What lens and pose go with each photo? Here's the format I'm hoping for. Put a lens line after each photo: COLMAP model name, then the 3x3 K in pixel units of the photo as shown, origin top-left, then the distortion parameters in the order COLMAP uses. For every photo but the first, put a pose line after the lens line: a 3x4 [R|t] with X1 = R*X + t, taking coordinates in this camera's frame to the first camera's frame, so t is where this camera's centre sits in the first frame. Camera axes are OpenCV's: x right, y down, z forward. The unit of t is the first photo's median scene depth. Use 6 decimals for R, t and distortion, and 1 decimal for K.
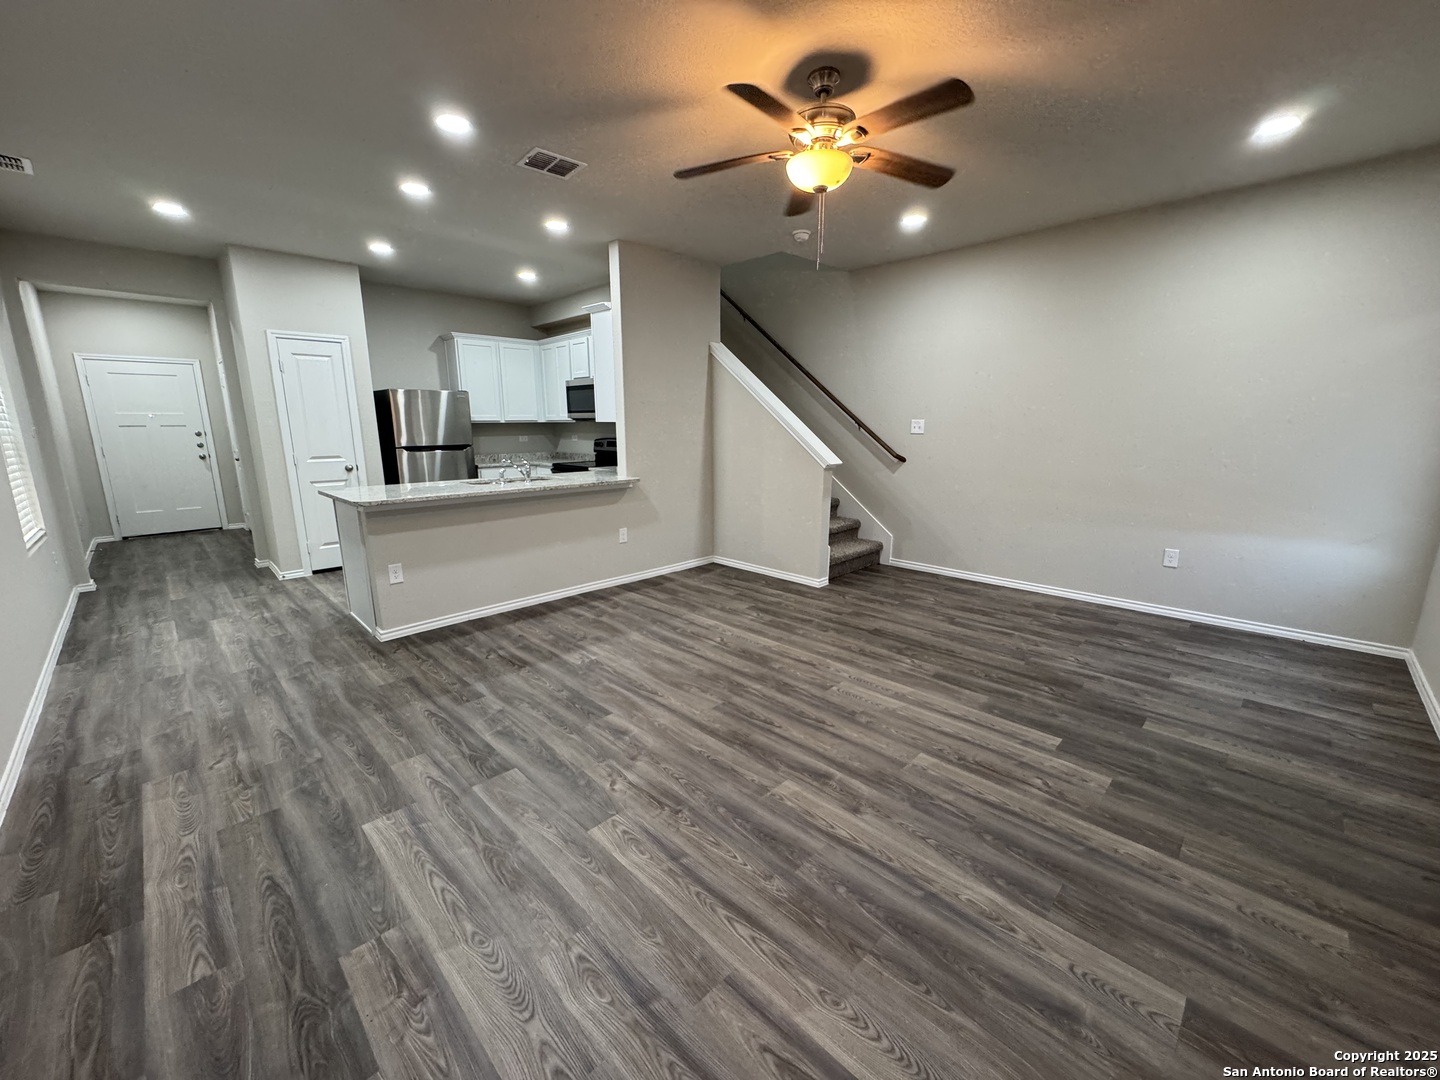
lens RADIAL K [[573.5, 0, 720.0], [0, 573.5, 540.0], [0, 0, 1]] dist [-0.000954, -0.000289]
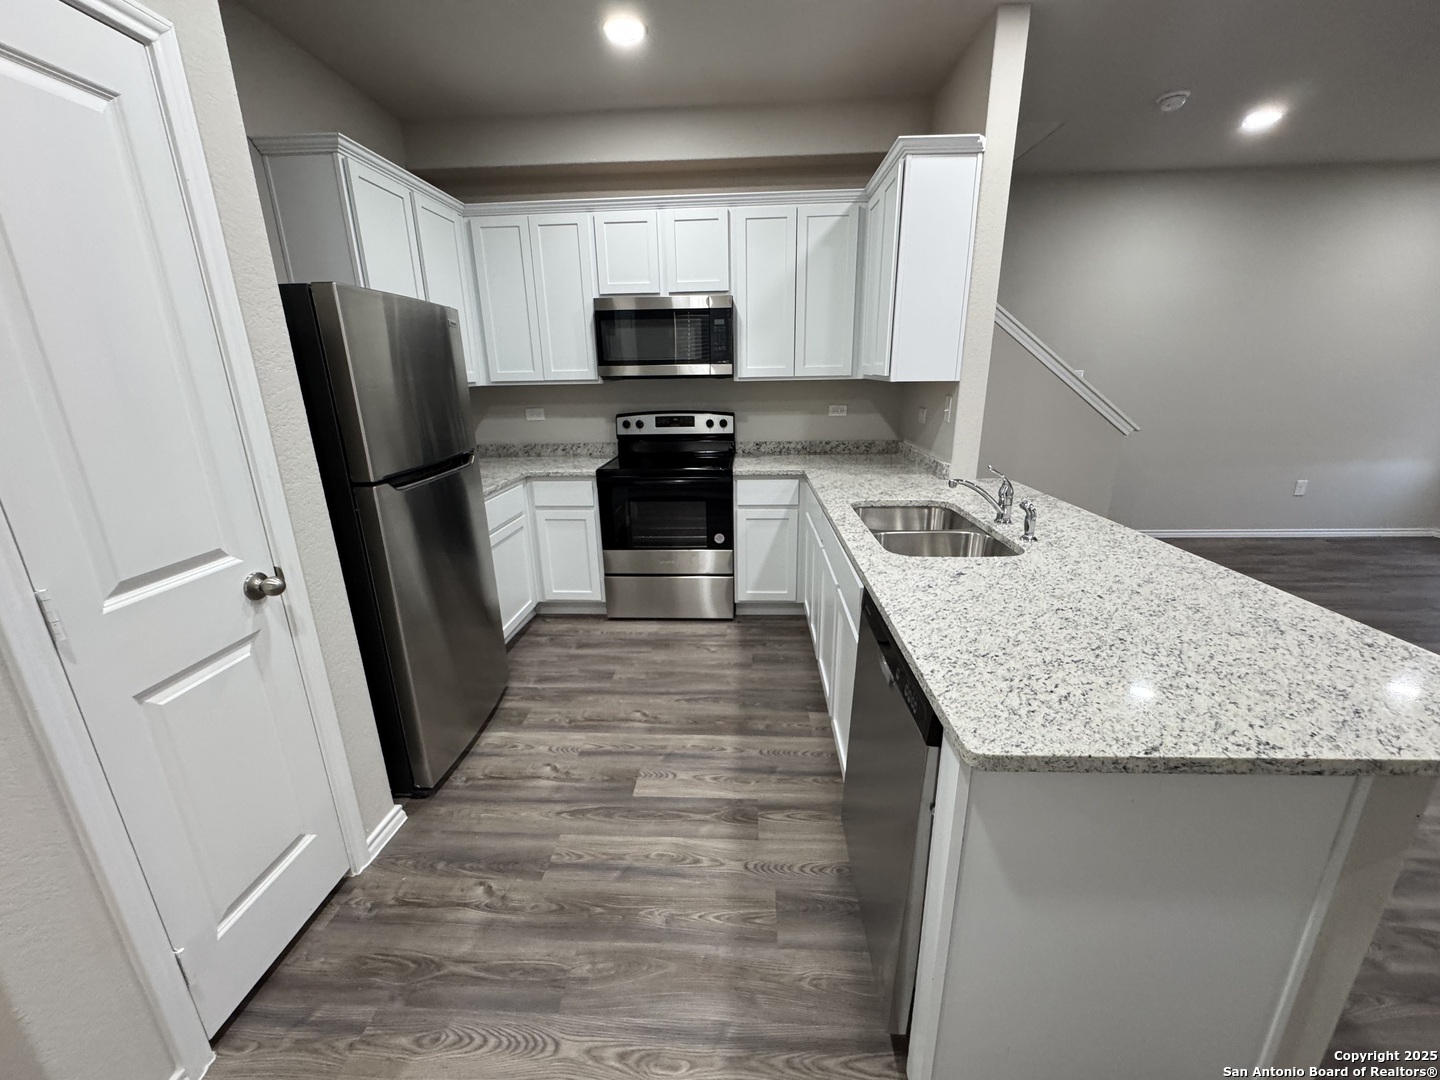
lens RADIAL K [[575.4, 0, 721.1], [0, 575.4, 537.7], [0, 0, 1]] dist [-0.000773, -0.000167]
pose [[0.743558, -0.198170, 0.638632, -1.155152], [0.149833, 0.980167, 0.129699, -0.264788], [-0.651668, -0.000750, 0.758504, 1.179969]]
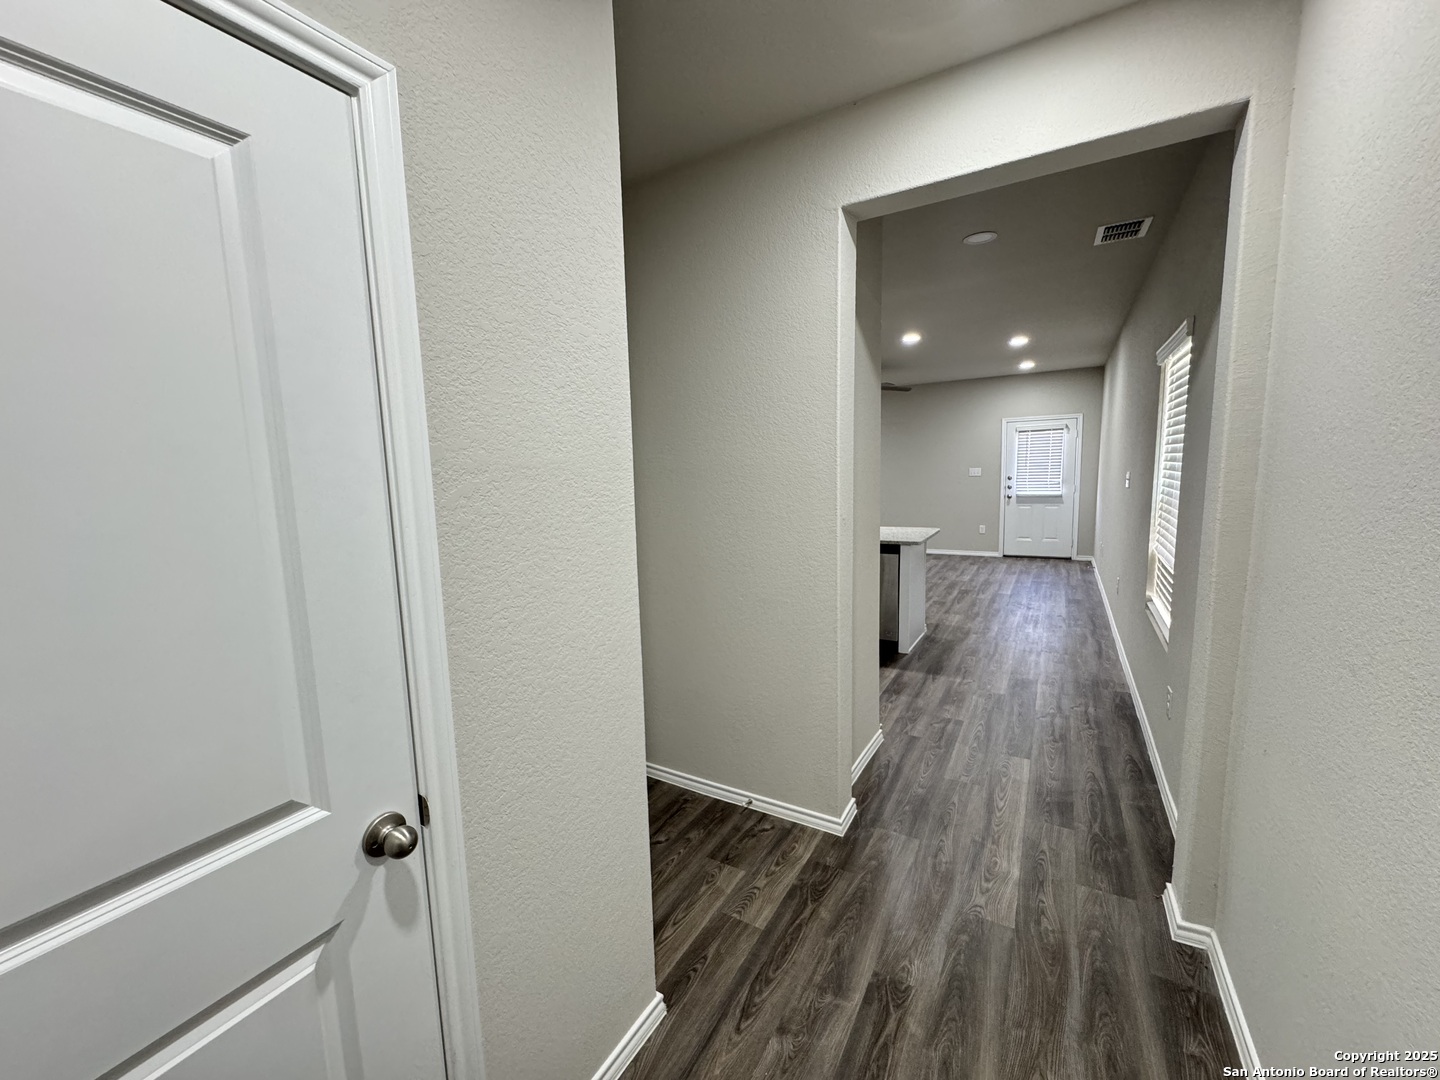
lens RADIAL K [[573.5, 0, 720.0], [0, 573.5, 540.0], [0, 0, 1]] dist [-0.000954, -0.000289]
pose [[-0.251615, -0.104083, 0.962214, -2.184532], [0.235443, 0.957751, 0.165168, -0.479435], [-0.938753, 0.268105, -0.216479, 2.087241]]
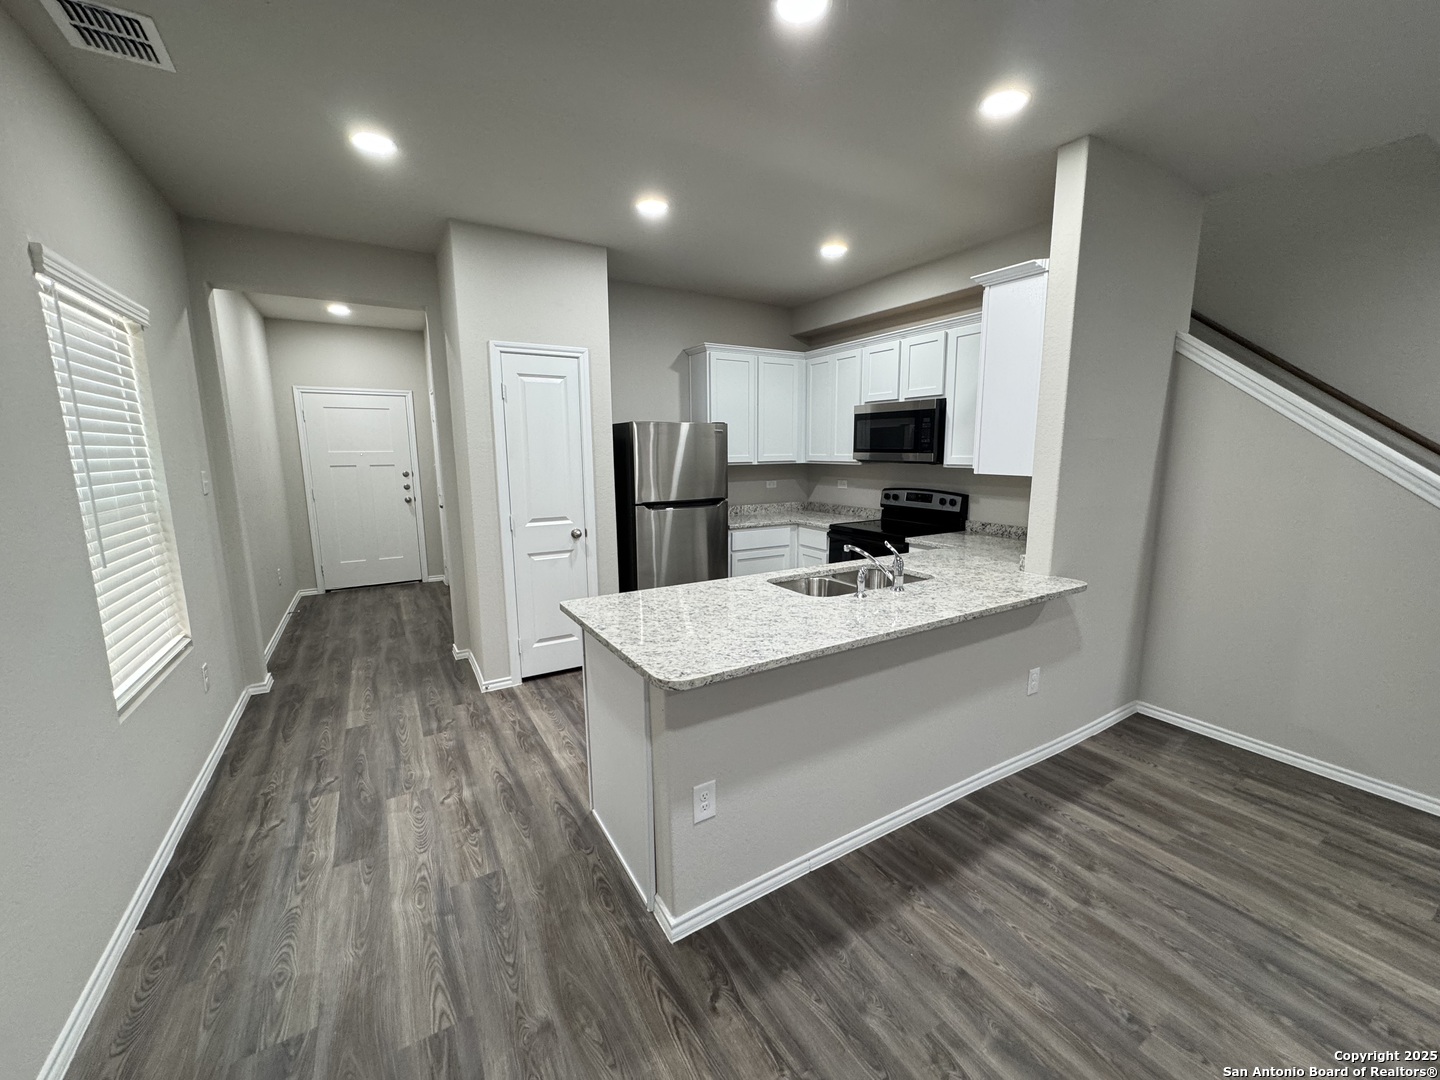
lens RADIAL K [[573.5, 0, 720.0], [0, 573.5, 540.0], [0, 0, 1]] dist [-0.000954, -0.000289]
pose [[0.969915, 0.035876, -0.240786, -0.540277], [-0.046160, 0.998241, -0.037203, -0.176538], [0.239028, 0.047199, 0.969865, 0.634344]]
